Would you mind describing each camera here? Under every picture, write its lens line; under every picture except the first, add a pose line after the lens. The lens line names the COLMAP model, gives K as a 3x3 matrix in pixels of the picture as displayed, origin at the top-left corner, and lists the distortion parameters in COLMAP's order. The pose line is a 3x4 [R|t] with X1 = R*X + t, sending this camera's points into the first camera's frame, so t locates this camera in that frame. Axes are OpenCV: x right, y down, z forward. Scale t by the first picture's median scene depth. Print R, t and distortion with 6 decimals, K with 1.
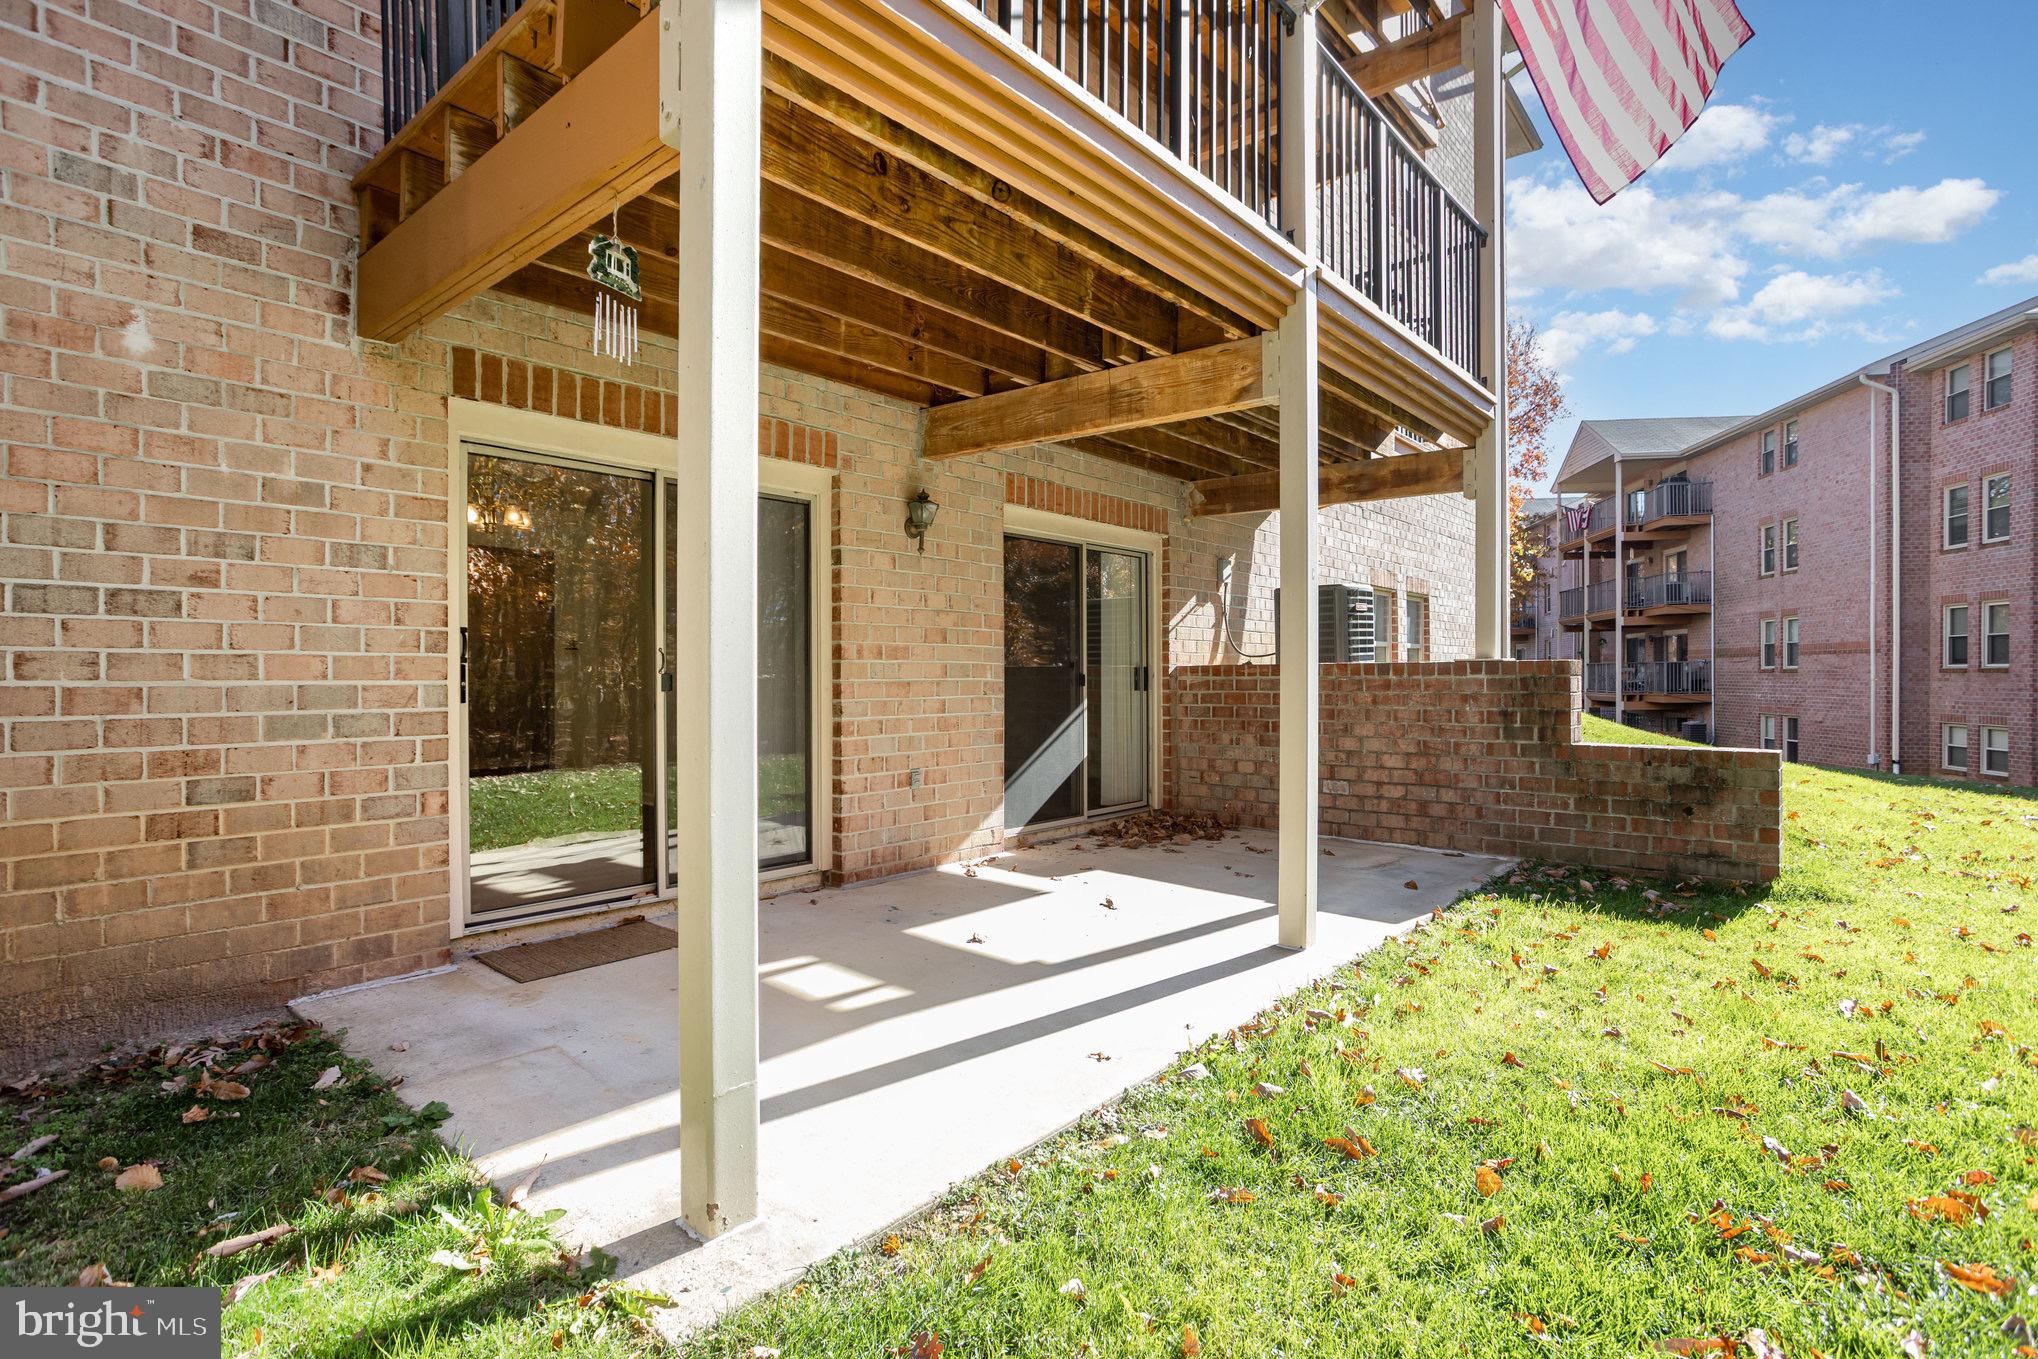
lens RADIAL K [[979.4, 0, 1020.2], [0, 979.4, 680.3], [0, 0, 1]] dist [-0.001865, -0.000068]
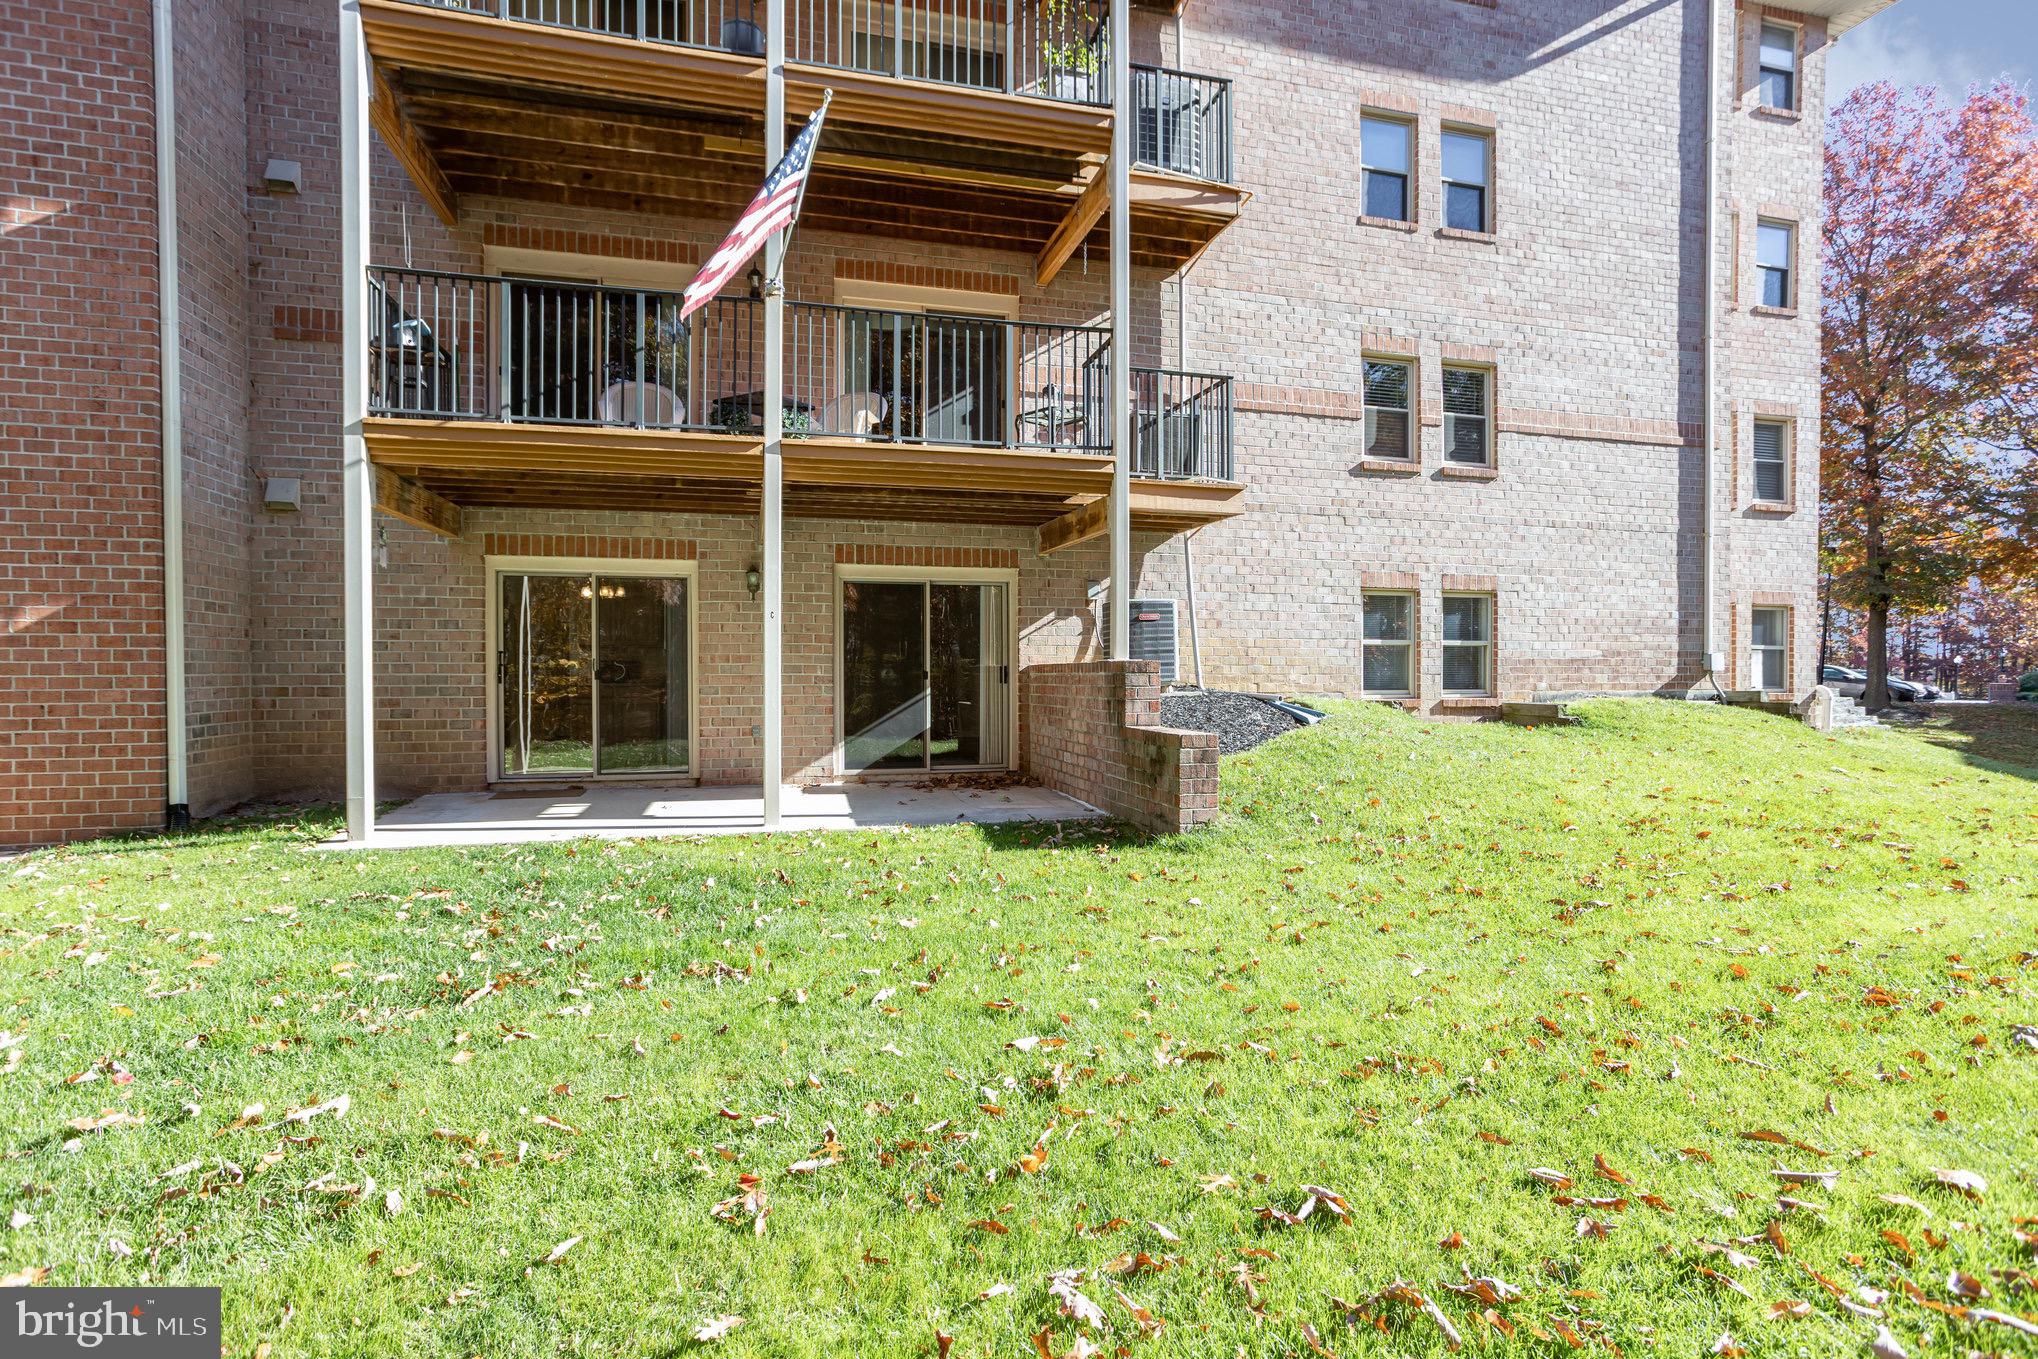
lens RADIAL K [[979.4, 0, 1014.5], [0, 979.4, 677.7], [0, 0, 1]] dist [-0.001865, -0.000068]
pose [[0.822858, 0.000181, -0.568247, 0.935394], [-0.002430, 0.999992, -0.003201, 0.007358], [0.568242, 0.004015, 0.822852, -0.119227]]
